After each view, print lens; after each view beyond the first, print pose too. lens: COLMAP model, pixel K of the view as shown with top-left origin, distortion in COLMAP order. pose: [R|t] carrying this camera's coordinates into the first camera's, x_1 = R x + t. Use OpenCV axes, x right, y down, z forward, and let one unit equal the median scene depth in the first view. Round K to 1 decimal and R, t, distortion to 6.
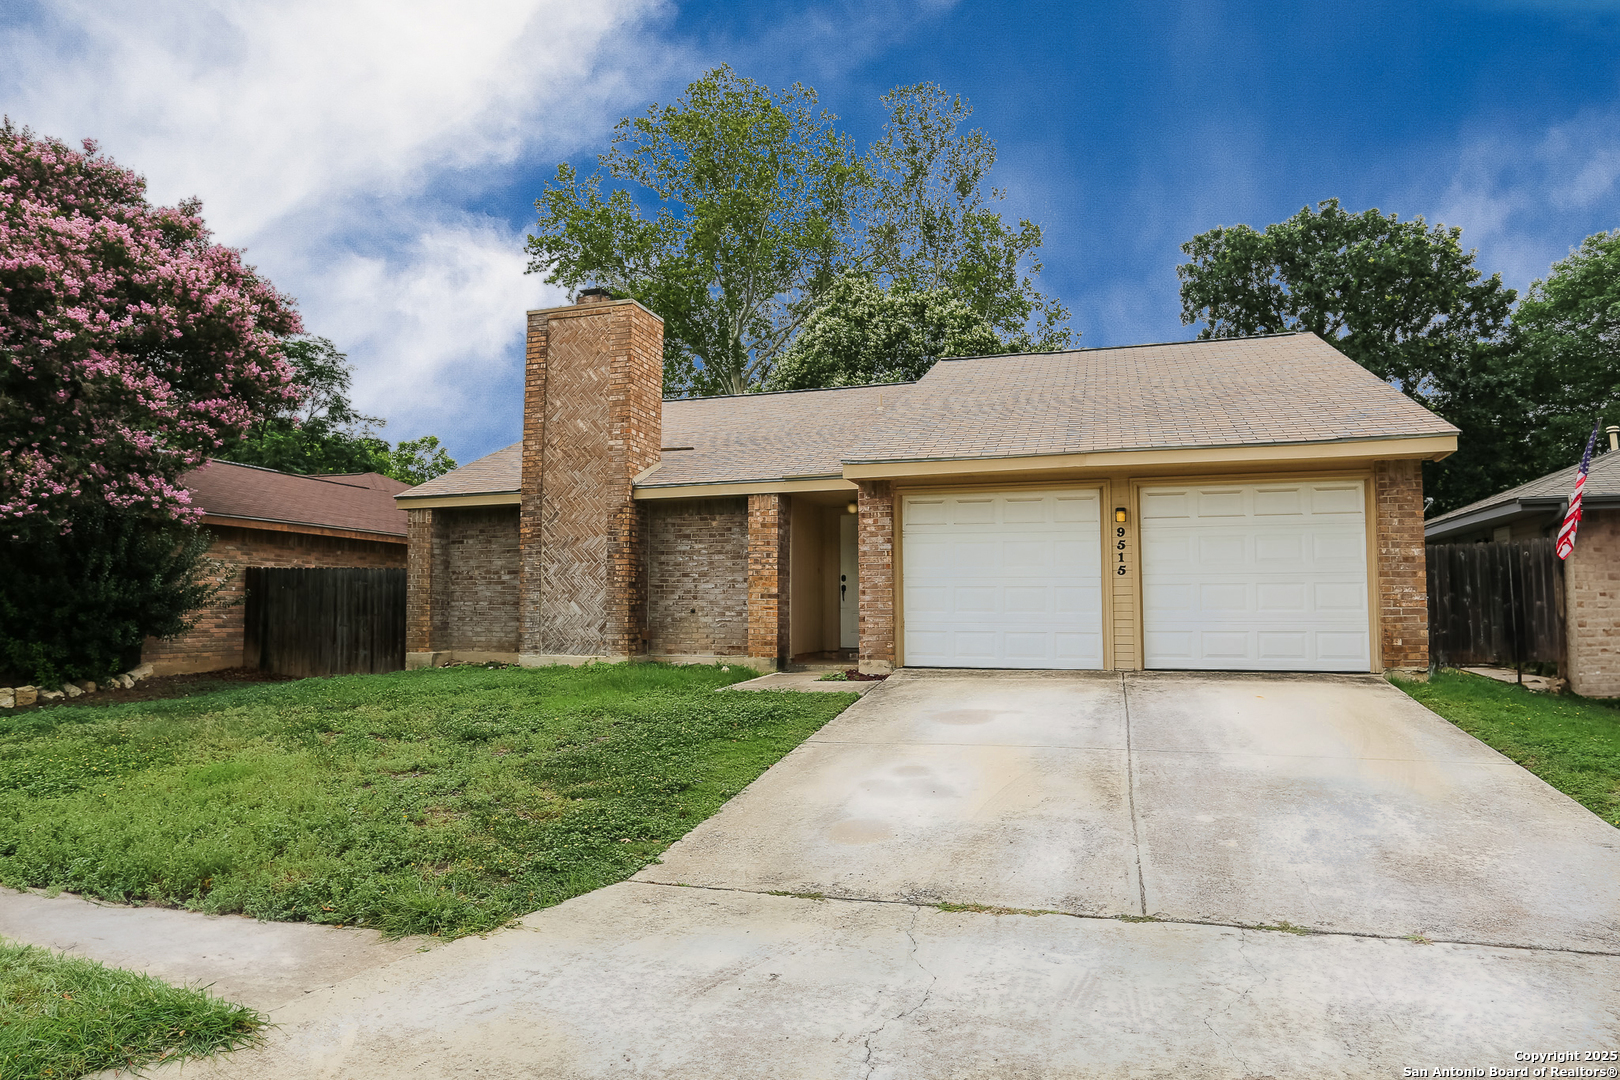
lens RADIAL K [[1025.3, 0, 810.0], [0, 1025.3, 540.0], [0, 0, 1]] dist [-0.077121, 0.067134]
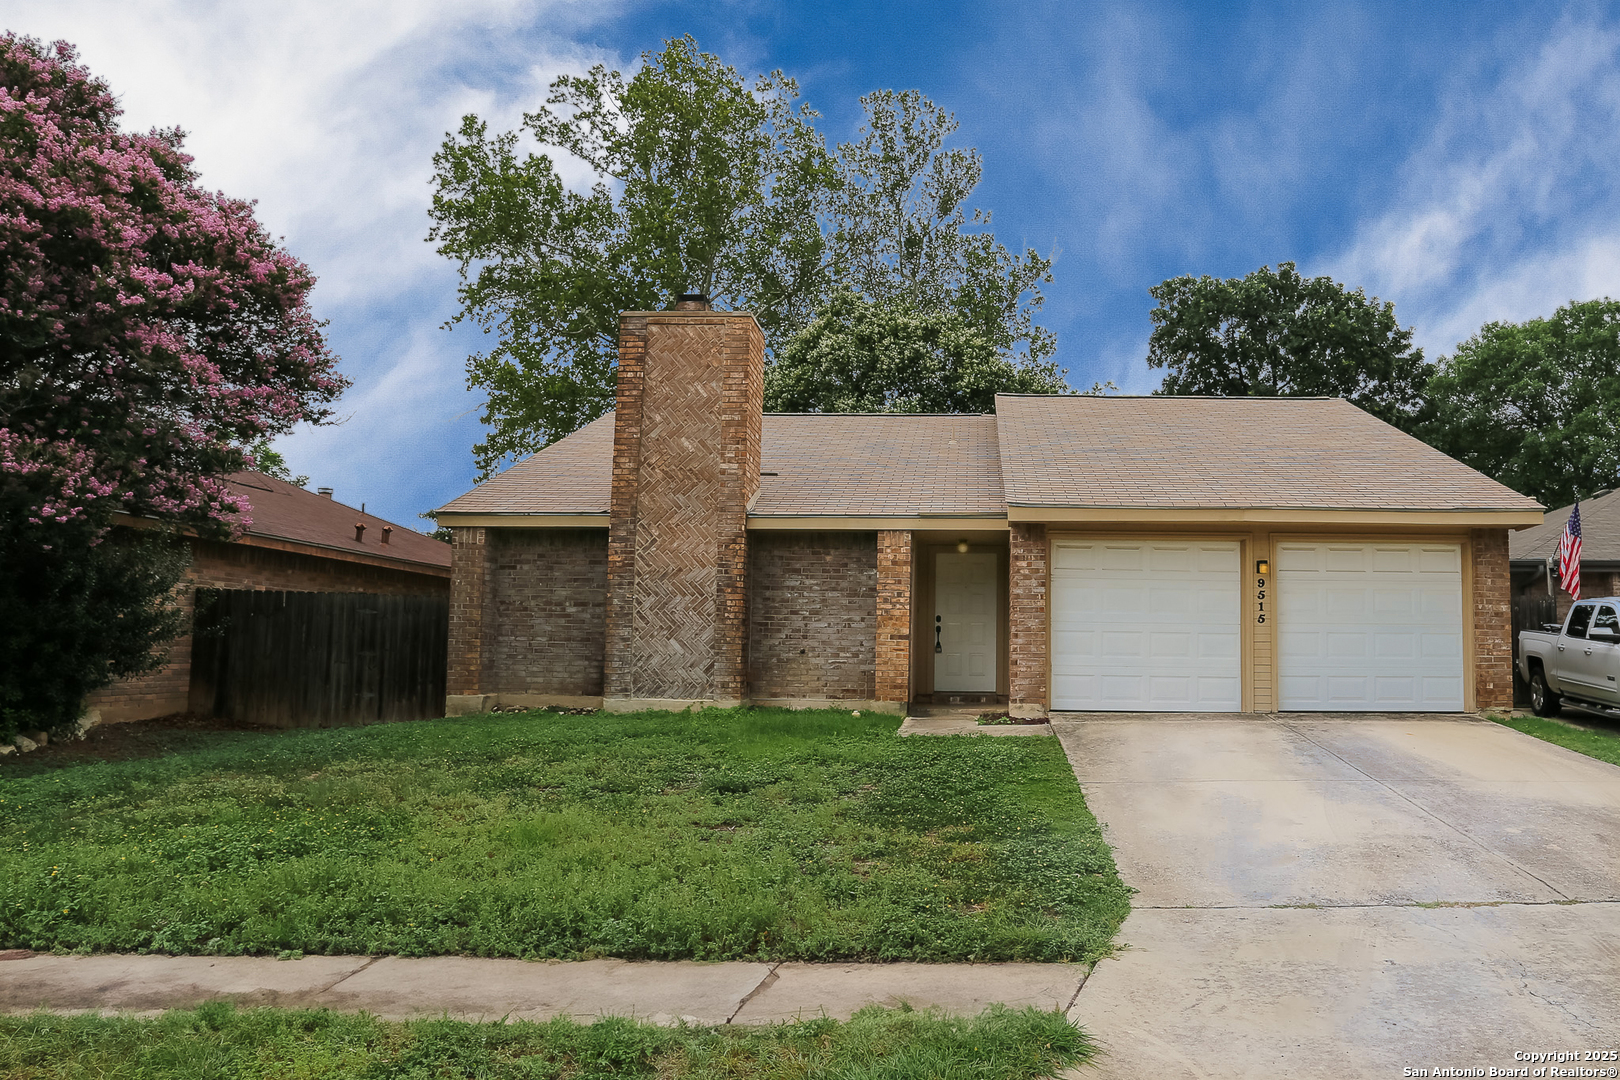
lens RADIAL K [[1161.3, 0, 955.2], [0, 1161.3, 538.6], [0, 0, 1]] dist [-0.089305, 0.055397]
pose [[0.950950, 0.040948, 0.306623, -0.309313], [-0.033173, 0.998983, -0.030528, -0.005566], [-0.307561, 0.018859, 0.951341, -0.046605]]
